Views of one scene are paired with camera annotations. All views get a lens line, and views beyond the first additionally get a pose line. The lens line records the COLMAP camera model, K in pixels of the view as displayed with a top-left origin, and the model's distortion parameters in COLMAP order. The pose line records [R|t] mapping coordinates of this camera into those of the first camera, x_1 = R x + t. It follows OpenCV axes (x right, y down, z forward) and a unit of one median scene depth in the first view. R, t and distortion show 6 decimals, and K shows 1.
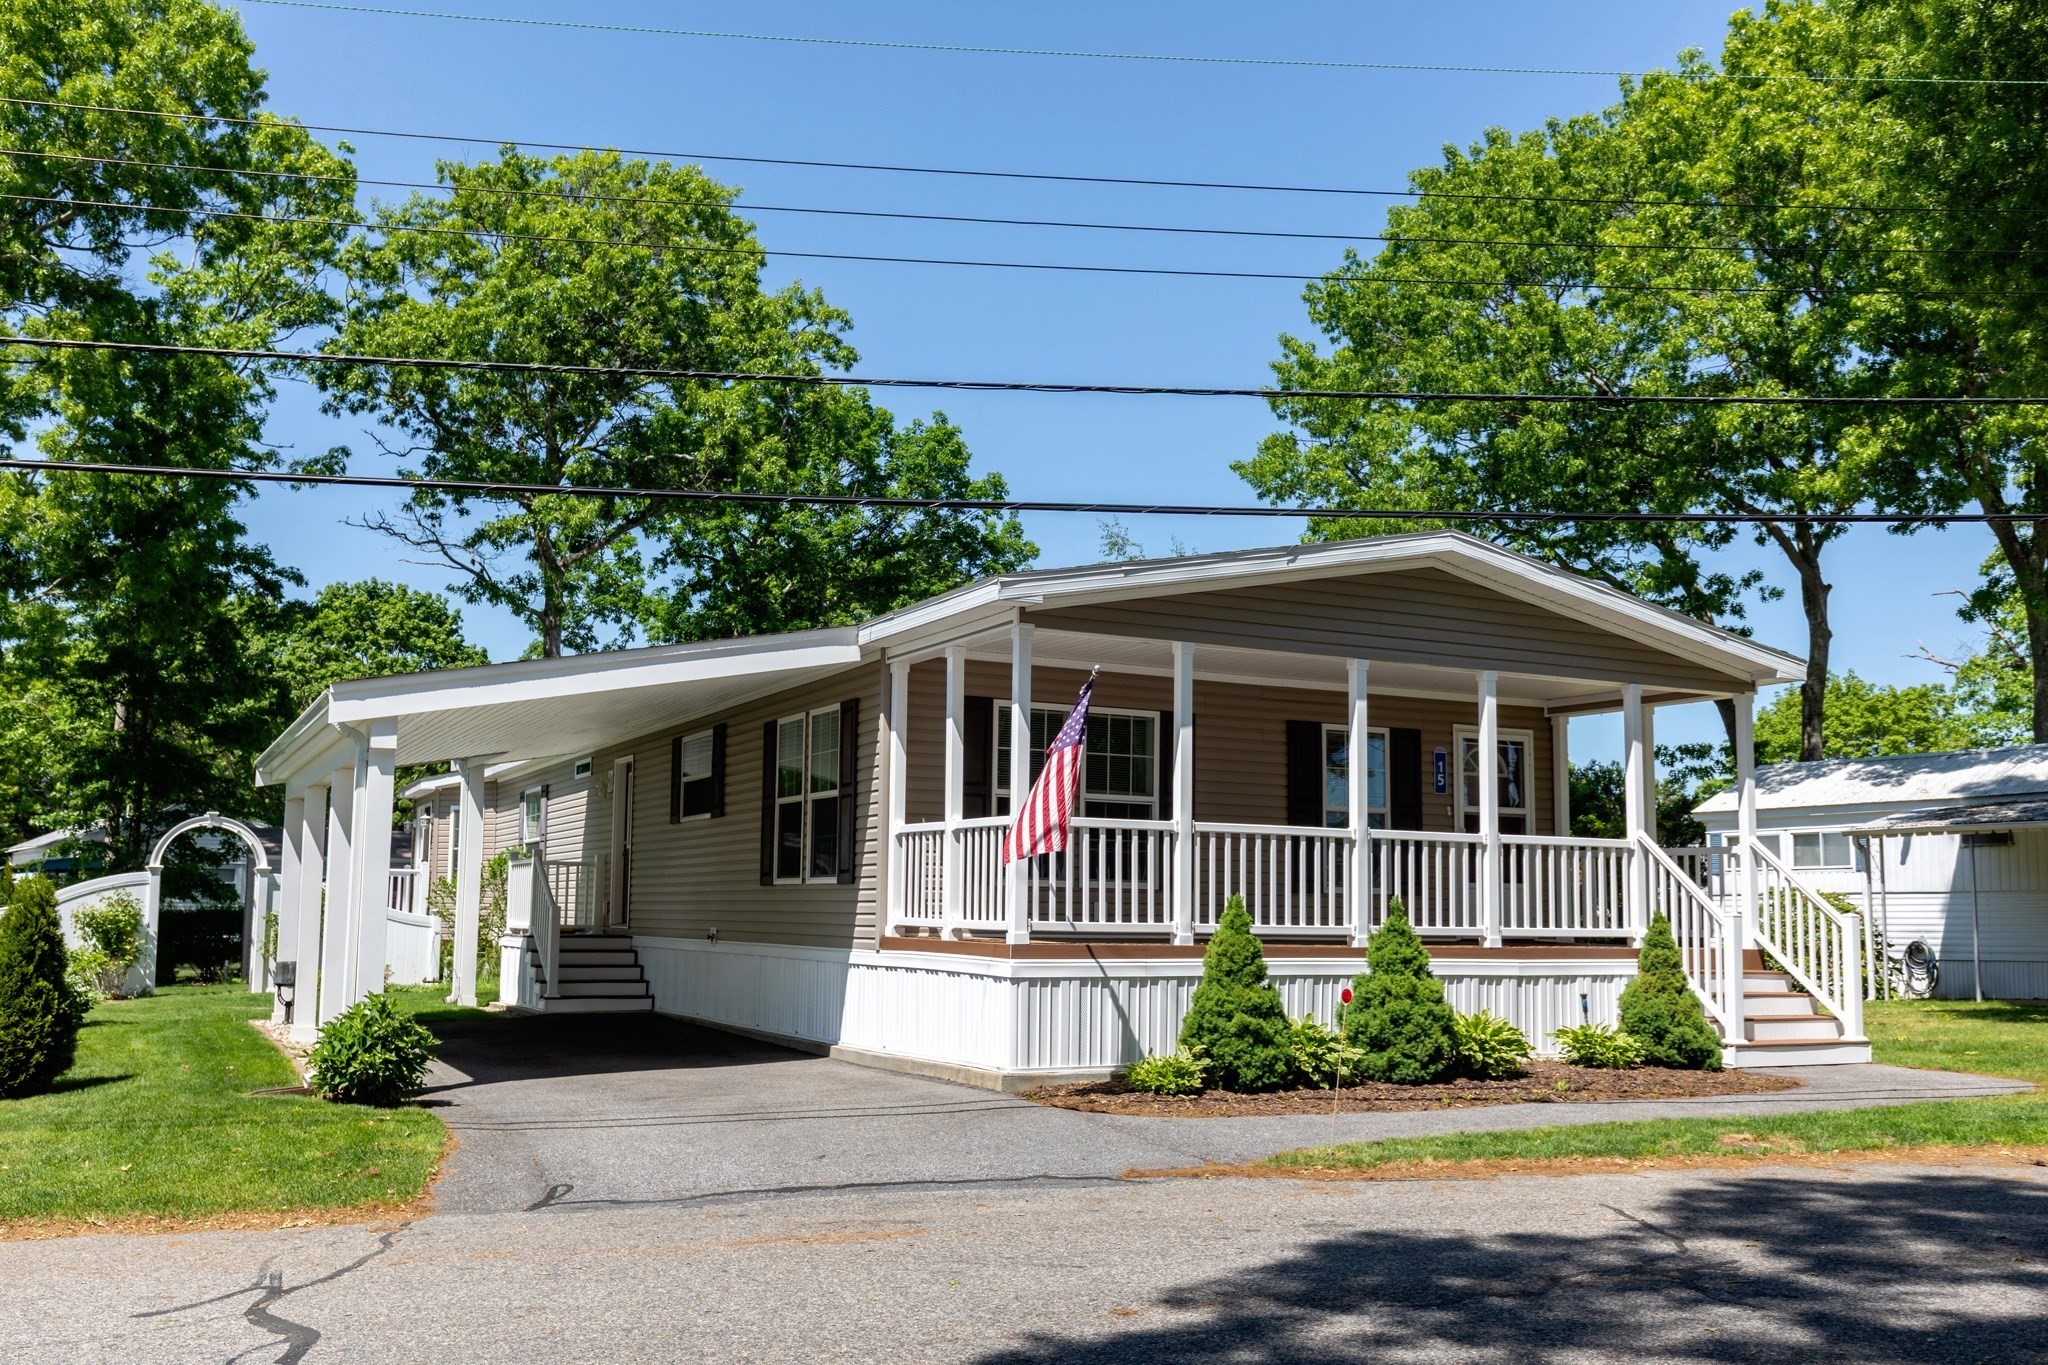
lens RADIAL K [[1838.1, 0, 1023.6], [0, 1838.1, 684.4], [0, 0, 1]] dist [0.012436, 0.001592]
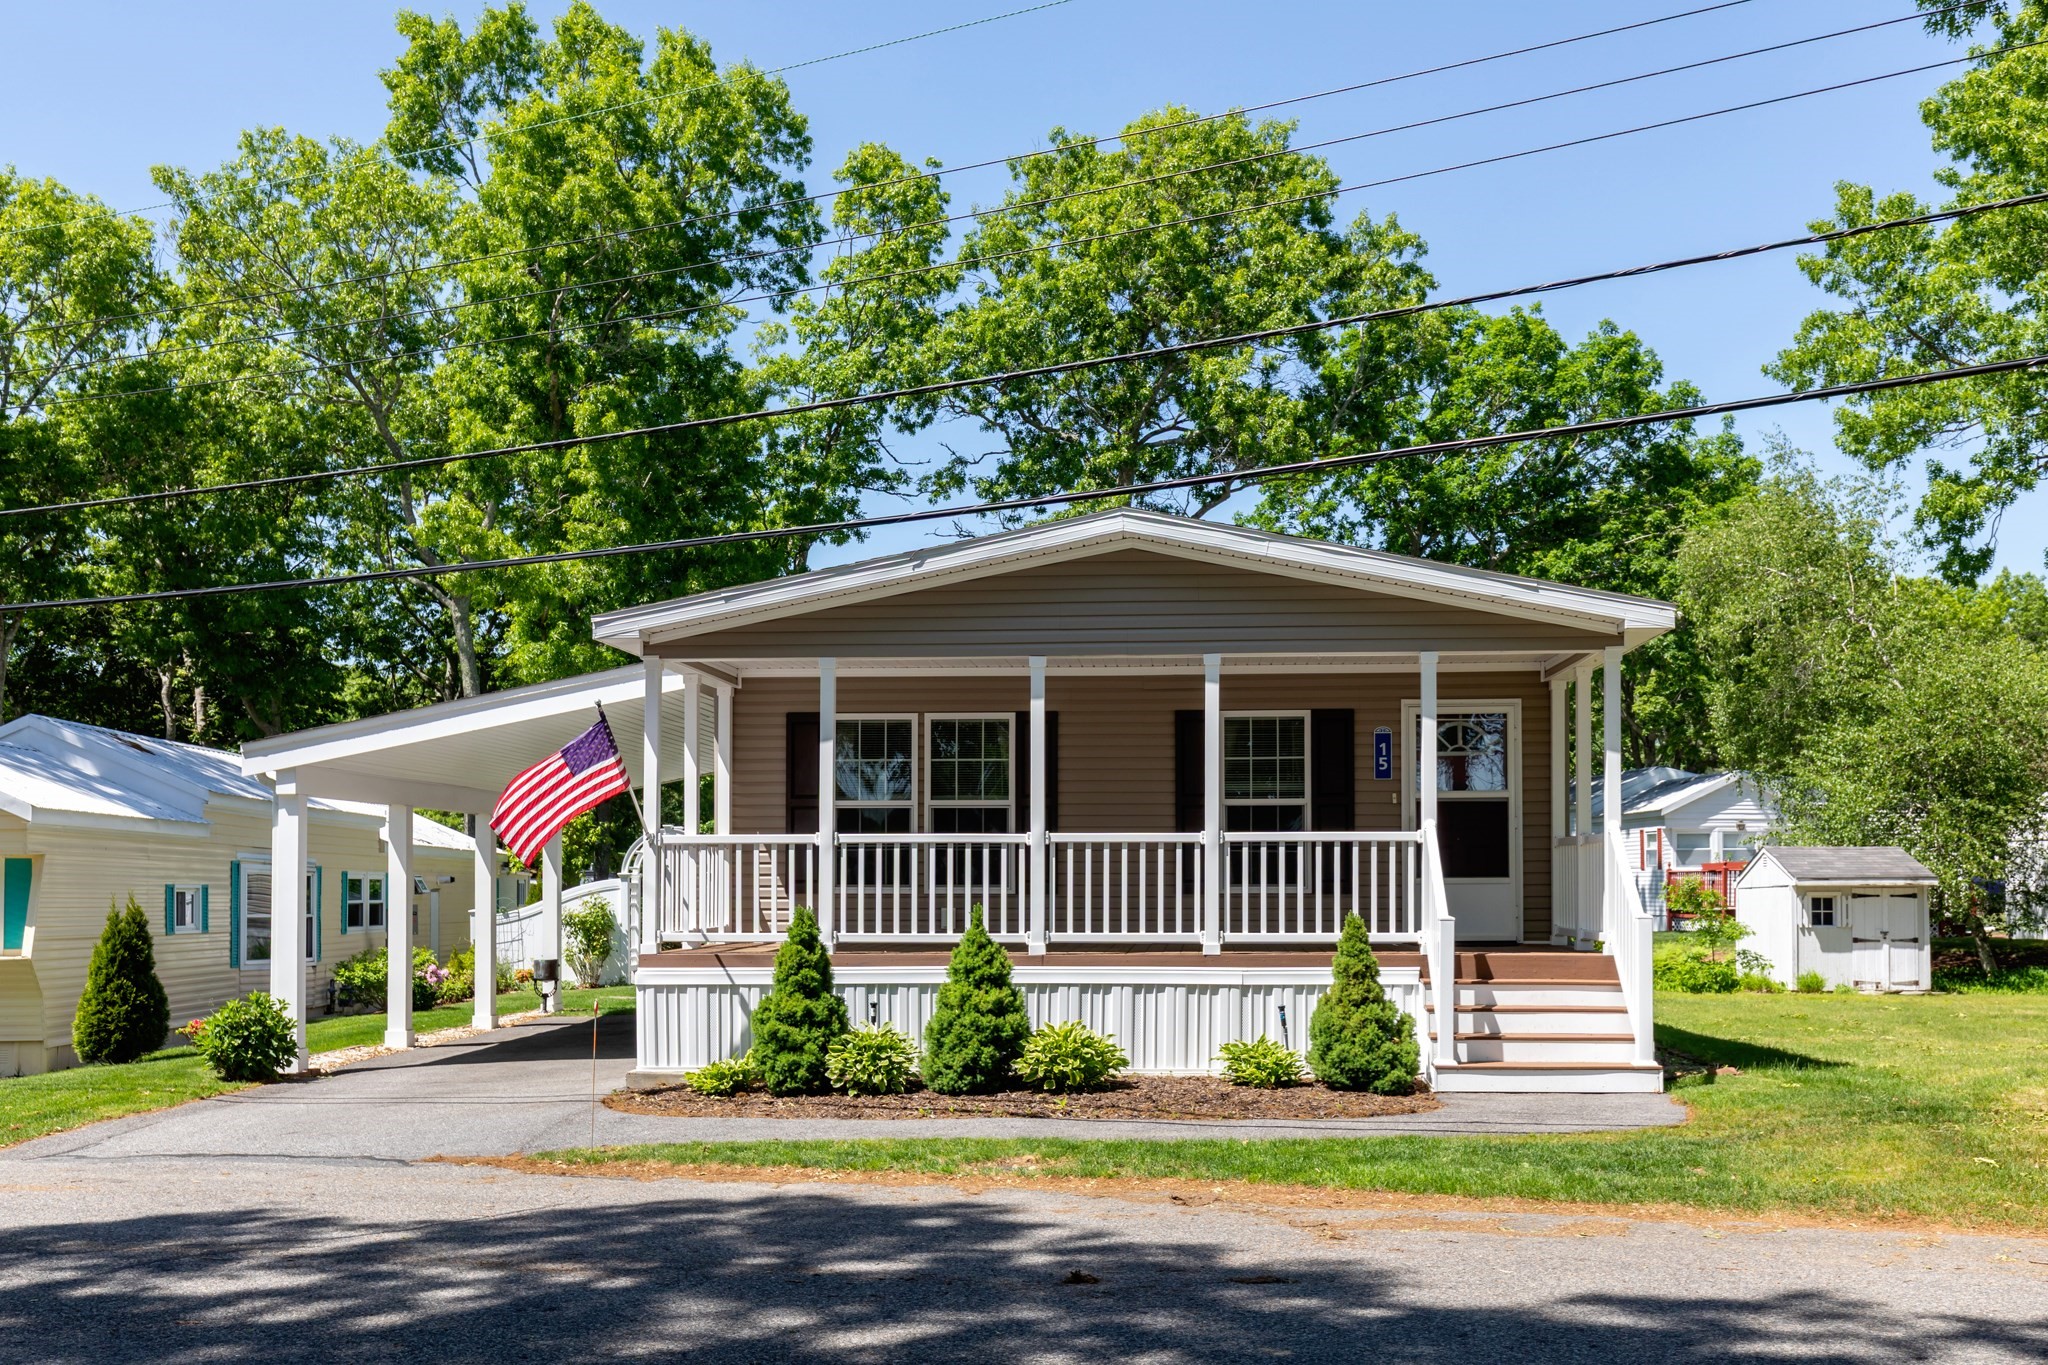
lens RADIAL K [[2119.0, 0, 1033.6], [0, 2119.0, 680.9], [0, 0, 1]] dist [0.150175, -0.789288]
pose [[0.851083, -0.068506, -0.520543, 0.755498], [0.077936, 0.996951, -0.003779, 0.003605], [0.519214, -0.037353, 0.853827, 0.050336]]
